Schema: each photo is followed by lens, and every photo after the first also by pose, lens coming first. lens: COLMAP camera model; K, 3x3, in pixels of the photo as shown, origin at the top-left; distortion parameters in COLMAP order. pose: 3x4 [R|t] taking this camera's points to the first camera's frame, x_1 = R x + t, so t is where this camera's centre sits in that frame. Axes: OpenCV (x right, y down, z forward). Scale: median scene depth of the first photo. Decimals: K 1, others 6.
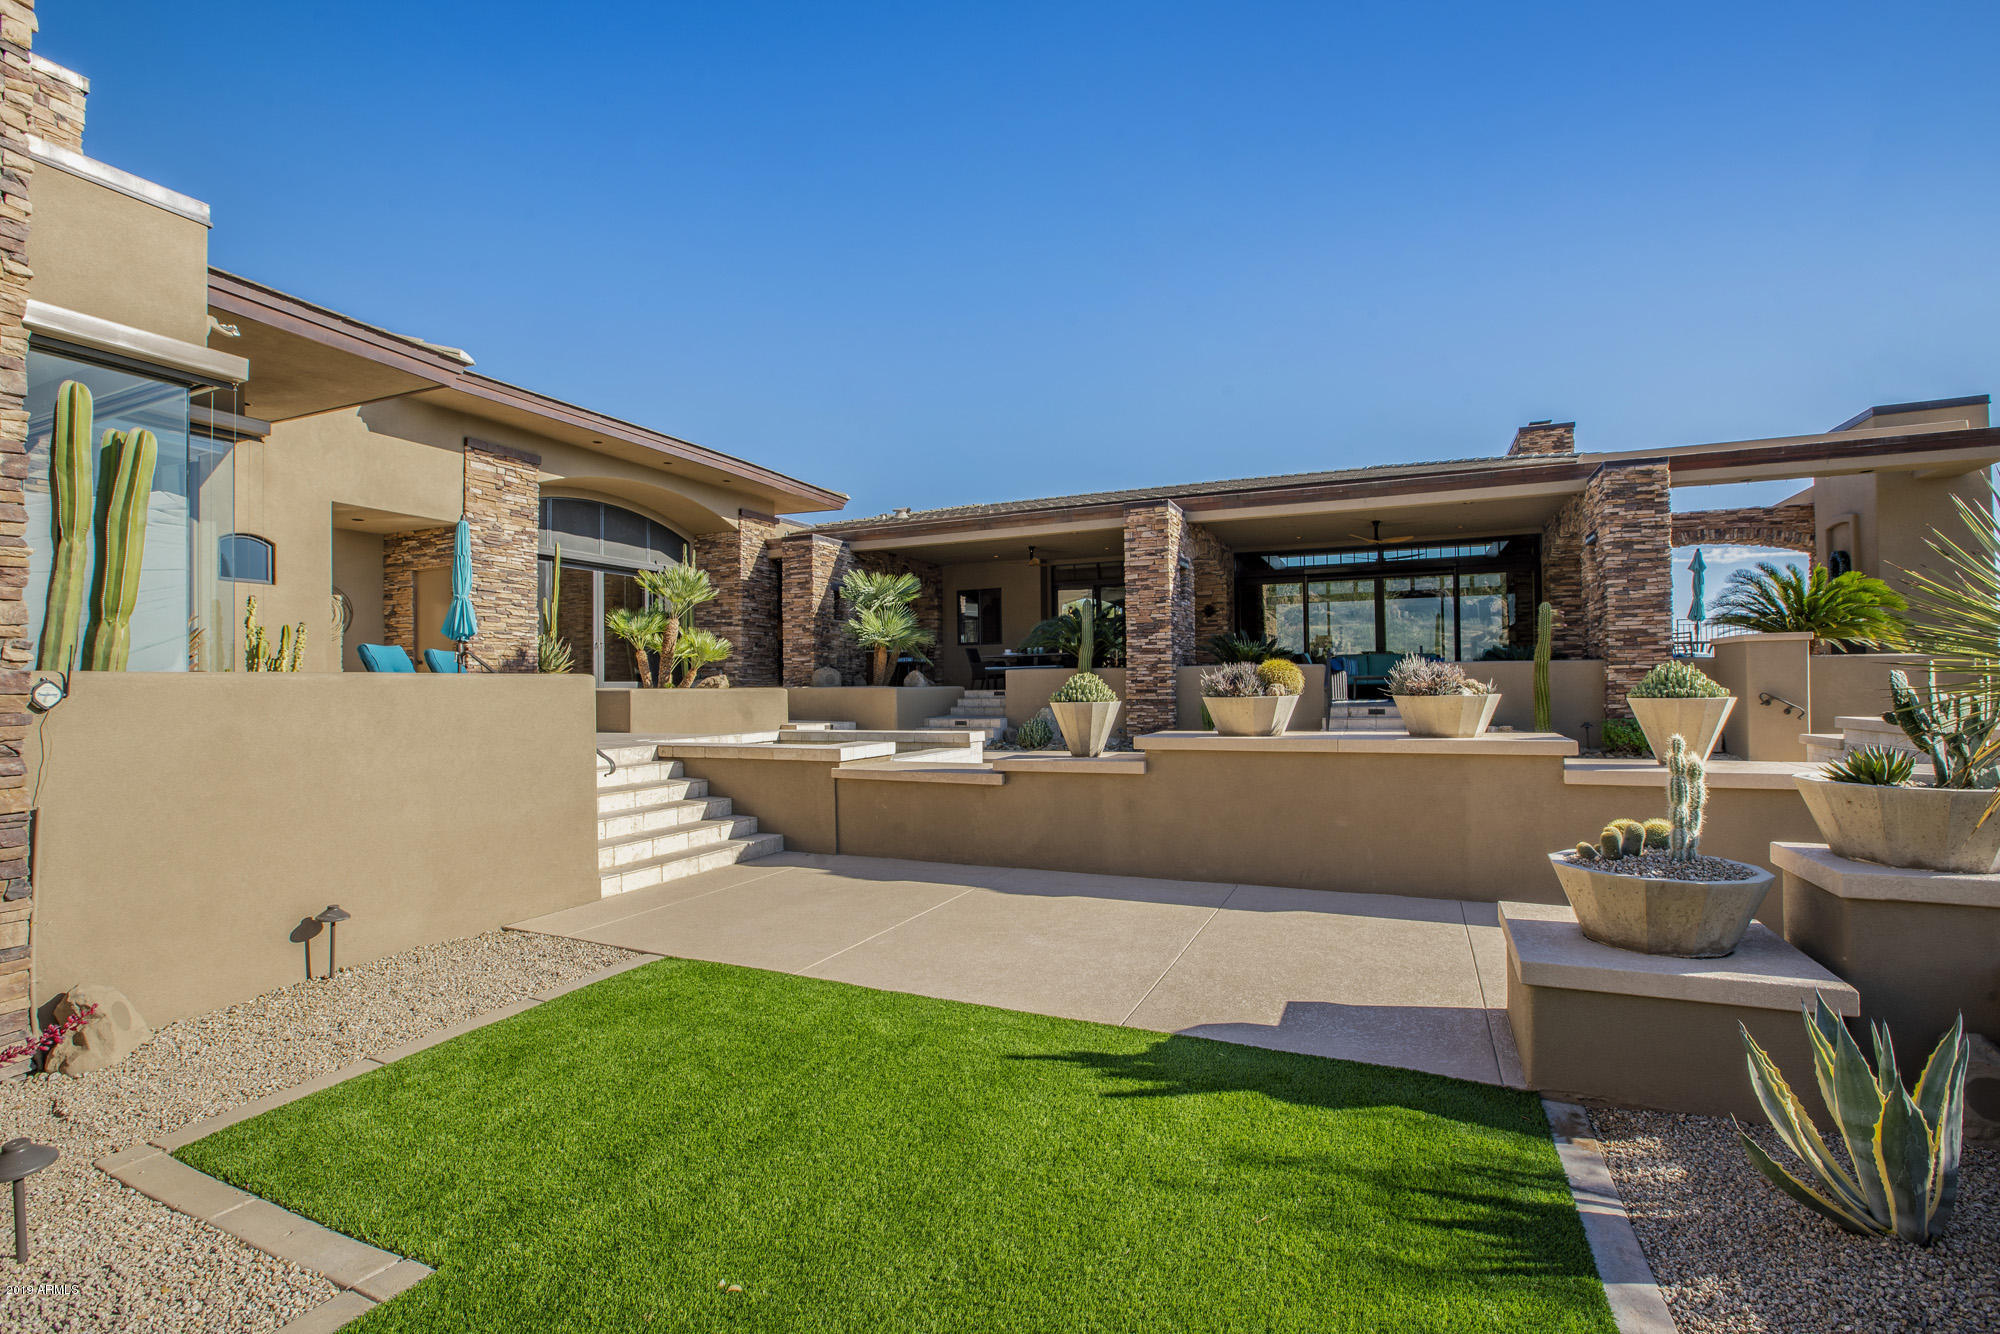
lens RADIAL K [[905.8, 0, 999.6], [0, 905.8, 678.3], [0, 0, 1]] dist [-0.022462, 0.004955]
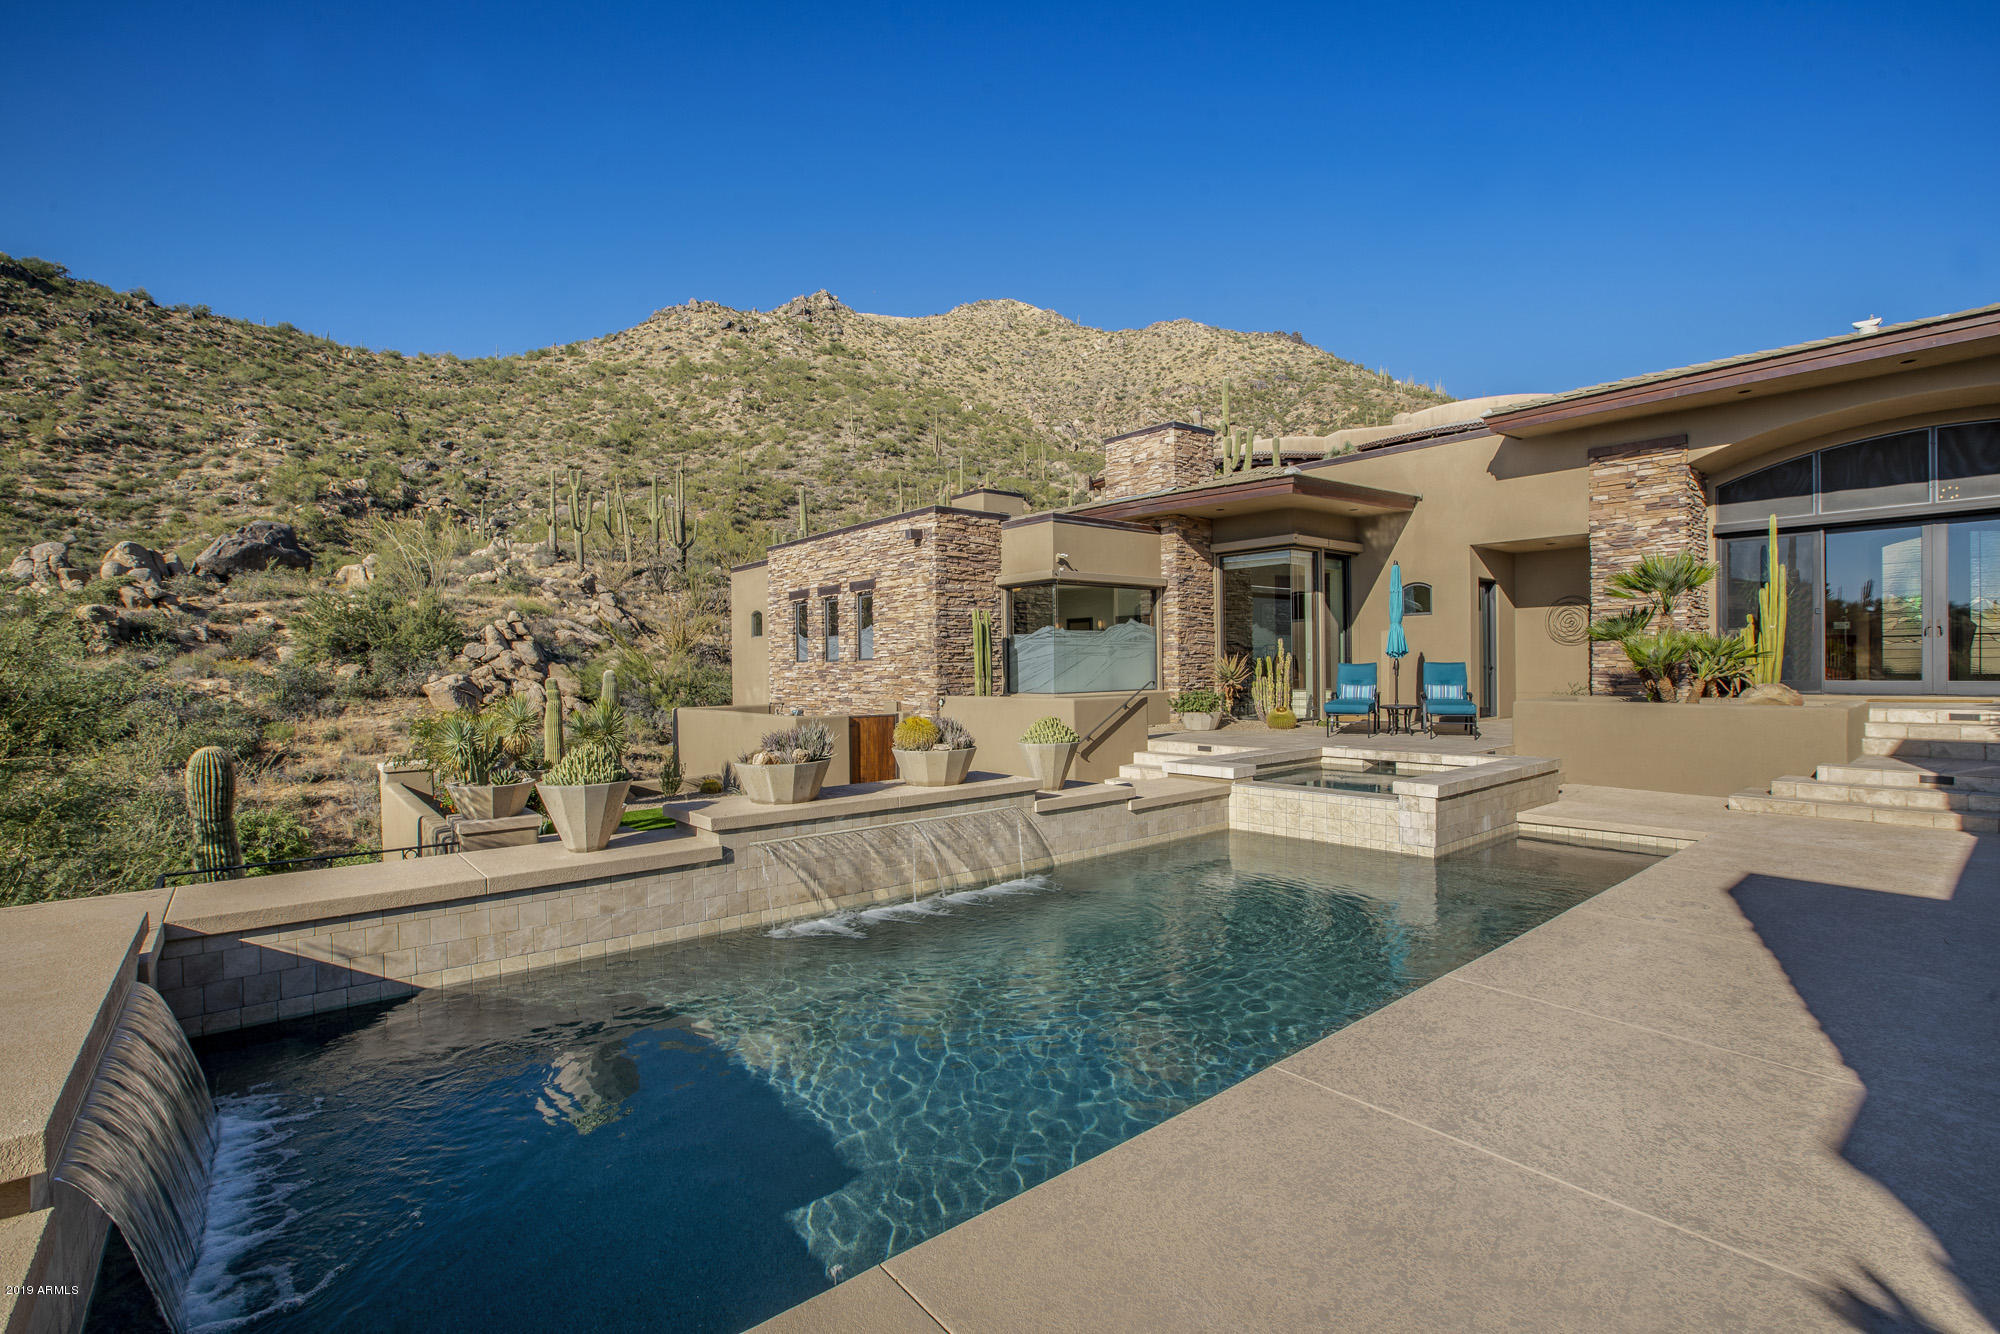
lens RADIAL K [[905.8, 0, 1002.1], [0, 905.8, 665.1], [0, 0, 1]] dist [-0.022462, 0.004955]
pose [[-0.435698, 0.021012, -0.899847, 0.625768], [0.031133, 0.999481, 0.008264, -0.045577], [0.899554, -0.024415, -0.436126, 0.800409]]
